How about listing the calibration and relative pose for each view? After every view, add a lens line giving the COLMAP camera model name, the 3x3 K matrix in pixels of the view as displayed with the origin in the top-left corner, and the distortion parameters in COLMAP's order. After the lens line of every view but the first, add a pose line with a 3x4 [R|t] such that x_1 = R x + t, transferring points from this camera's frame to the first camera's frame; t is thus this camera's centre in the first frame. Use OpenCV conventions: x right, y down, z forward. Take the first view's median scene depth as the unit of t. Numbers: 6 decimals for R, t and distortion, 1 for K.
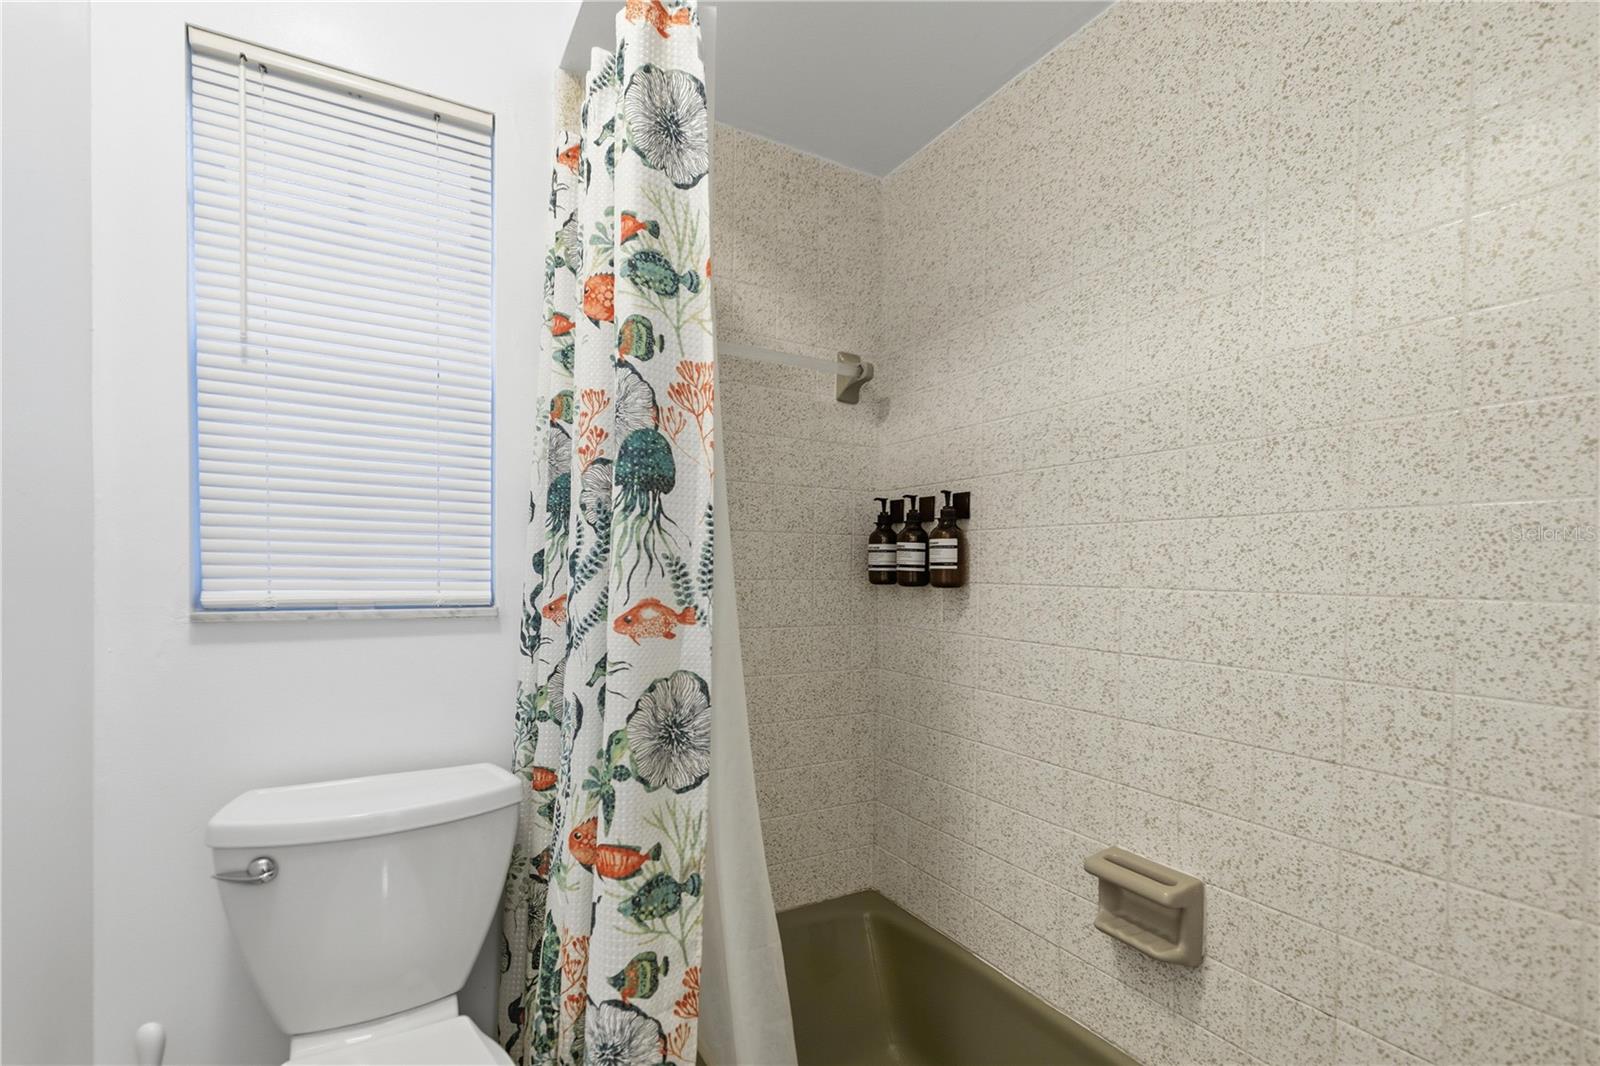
lens RADIAL K [[675.1, 0, 769.0], [0, 675.1, 565.8], [0, 0, 1]] dist [0.006444, -0.001486]
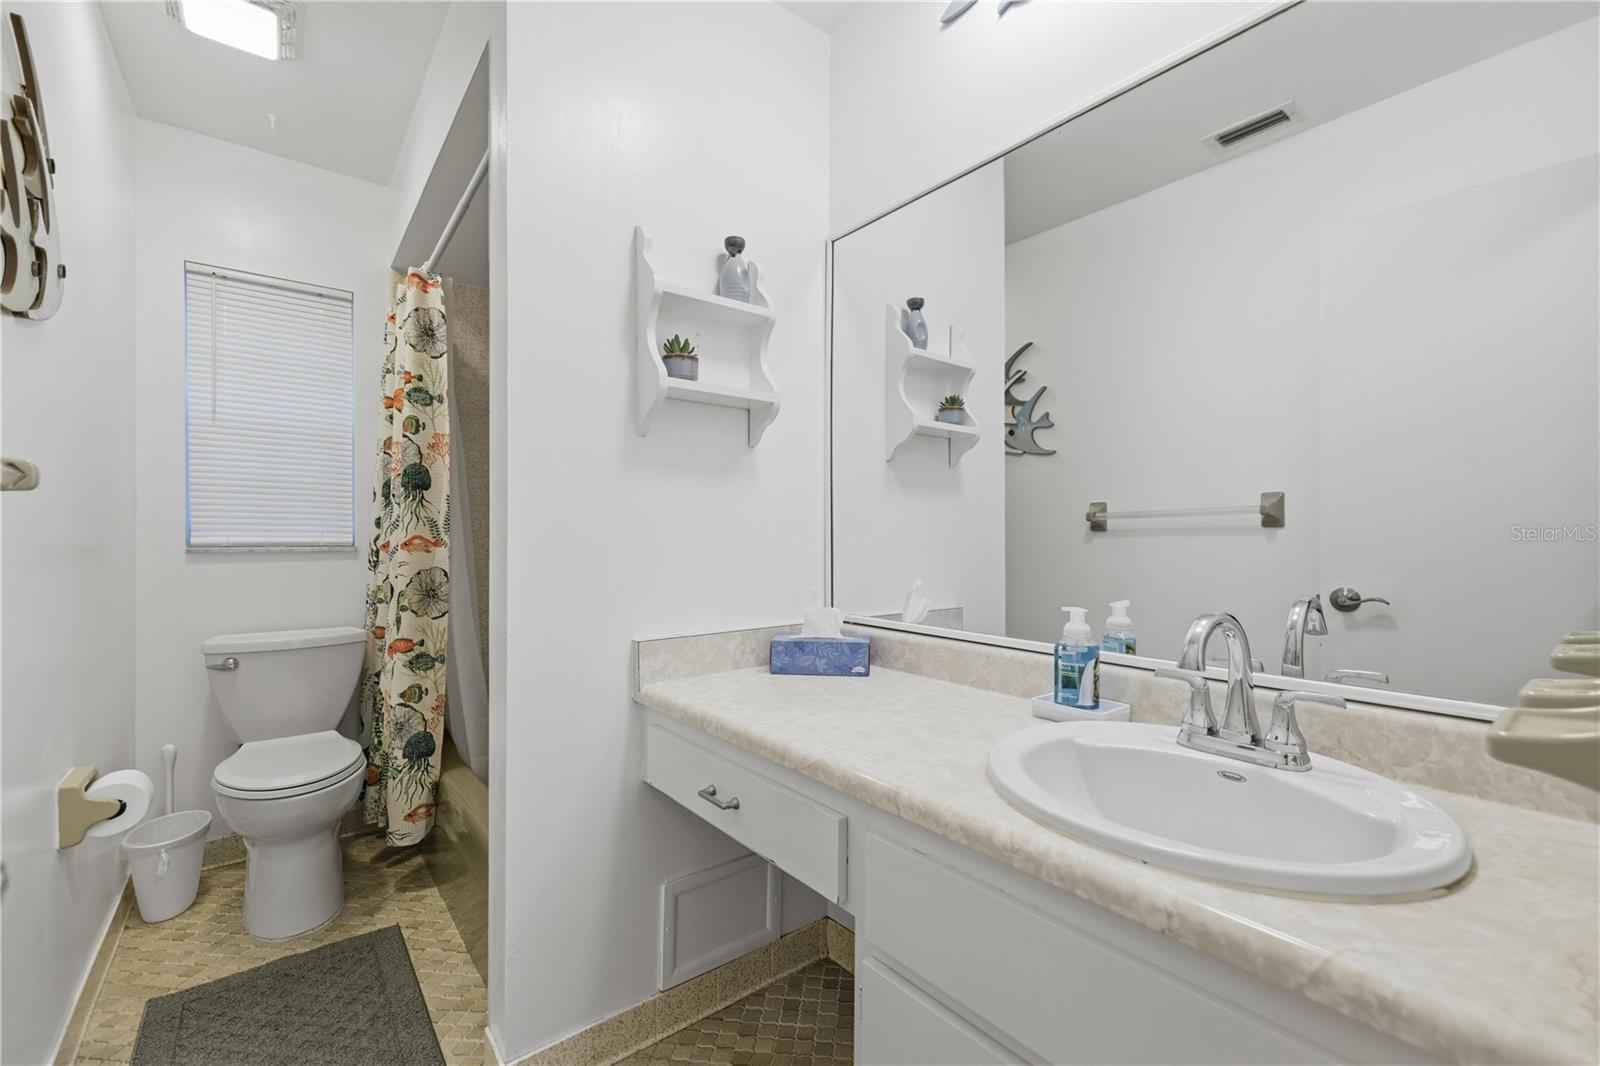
lens RADIAL K [[675.1, 0, 806.9], [0, 675.1, 533.6], [0, 0, 1]] dist [0.006444, -0.001486]
pose [[0.988696, -0.009683, 0.149623, 0.783943], [0.011277, 0.999888, -0.009807, 0.078278], [-0.149512, 0.011383, 0.988694, -1.482759]]
